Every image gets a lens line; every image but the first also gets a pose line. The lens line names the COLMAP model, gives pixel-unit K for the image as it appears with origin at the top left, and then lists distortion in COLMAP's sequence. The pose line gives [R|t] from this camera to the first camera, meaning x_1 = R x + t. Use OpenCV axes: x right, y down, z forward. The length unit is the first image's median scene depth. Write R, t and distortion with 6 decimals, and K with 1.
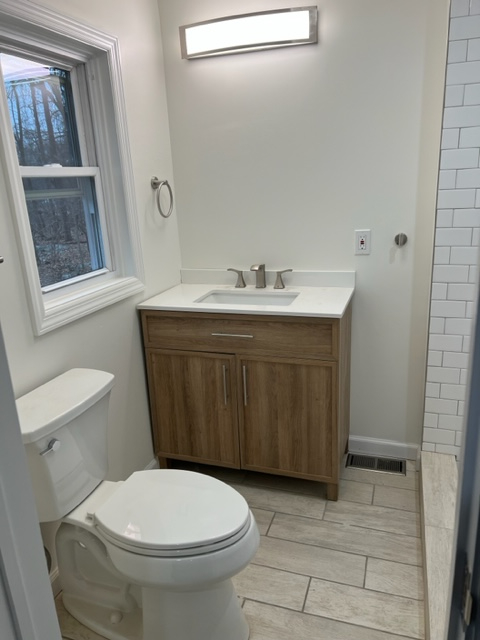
lens RADIAL K [[483.6, 0, 238.8], [0, 483.6, 320.2], [0, 0, 1]] dist [0.055512, -0.071888]
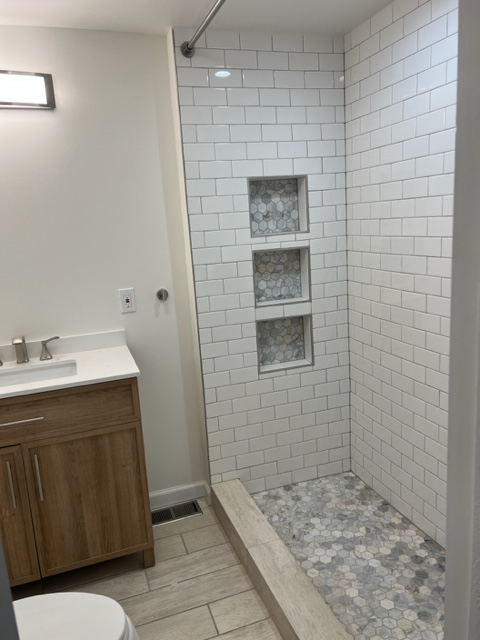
lens RADIAL K [[483.6, 0, 238.3], [0, 483.6, 320.4], [0, 0, 1]] dist [0.055512, -0.071888]
pose [[0.781441, -0.126286, 0.611066, -0.205948], [0.194759, 0.979744, -0.046582, -0.028243], [-0.592806, 0.155412, 0.790208, 0.063948]]
